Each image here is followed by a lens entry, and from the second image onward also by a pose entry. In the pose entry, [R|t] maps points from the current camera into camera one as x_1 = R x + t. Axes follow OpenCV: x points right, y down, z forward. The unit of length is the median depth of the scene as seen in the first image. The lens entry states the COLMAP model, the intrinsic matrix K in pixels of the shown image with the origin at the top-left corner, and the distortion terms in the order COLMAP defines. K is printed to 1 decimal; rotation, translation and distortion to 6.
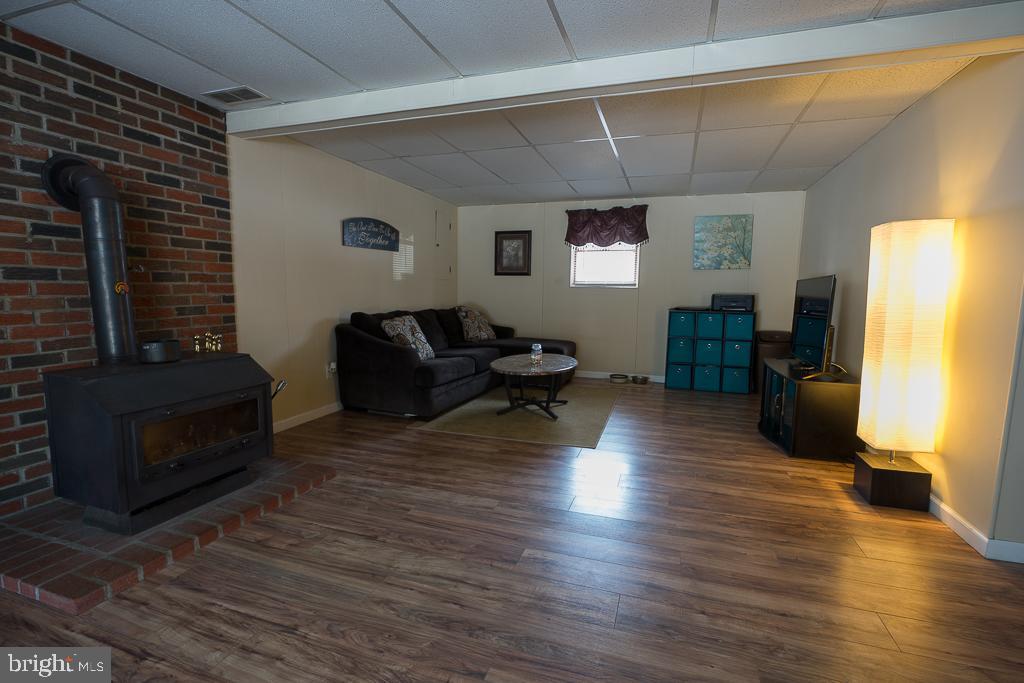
lens RADIAL K [[468.6, 0, 515.2], [0, 468.6, 343.7], [0, 0, 1]] dist [-0.017375, 0.003930]
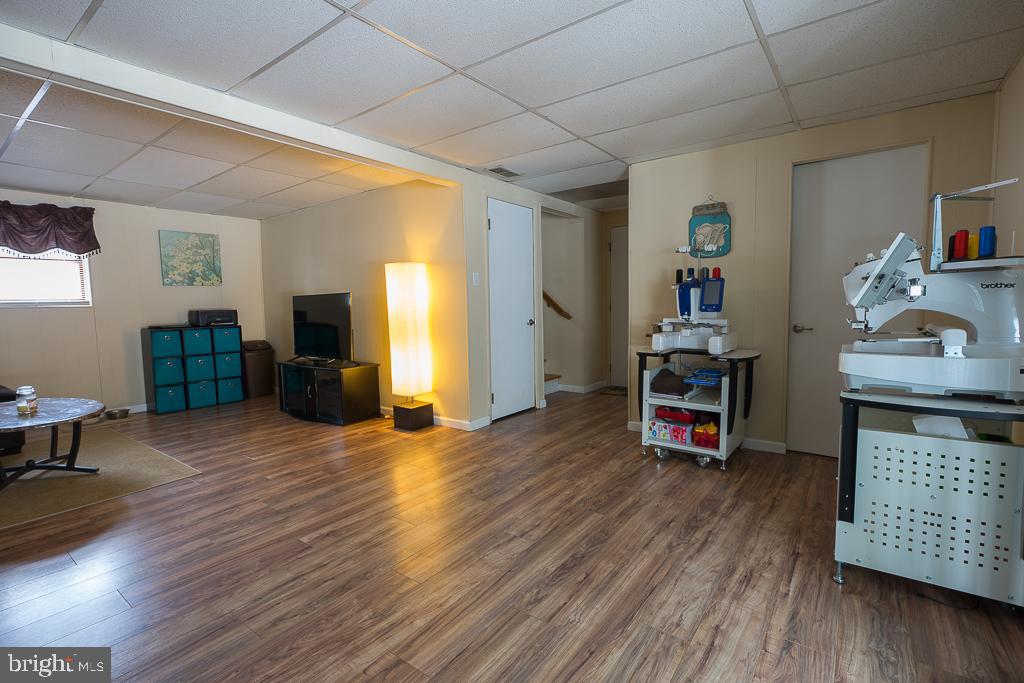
lens RADIAL K [[468.6, 0, 515.1], [0, 468.6, 341.0], [0, 0, 1]] dist [-0.017375, 0.003930]
pose [[0.304458, -0.094964, 0.947780, -0.609758], [0.129169, 0.989943, 0.057695, -0.019131], [-0.943727, 0.104858, 0.313663, 0.086591]]
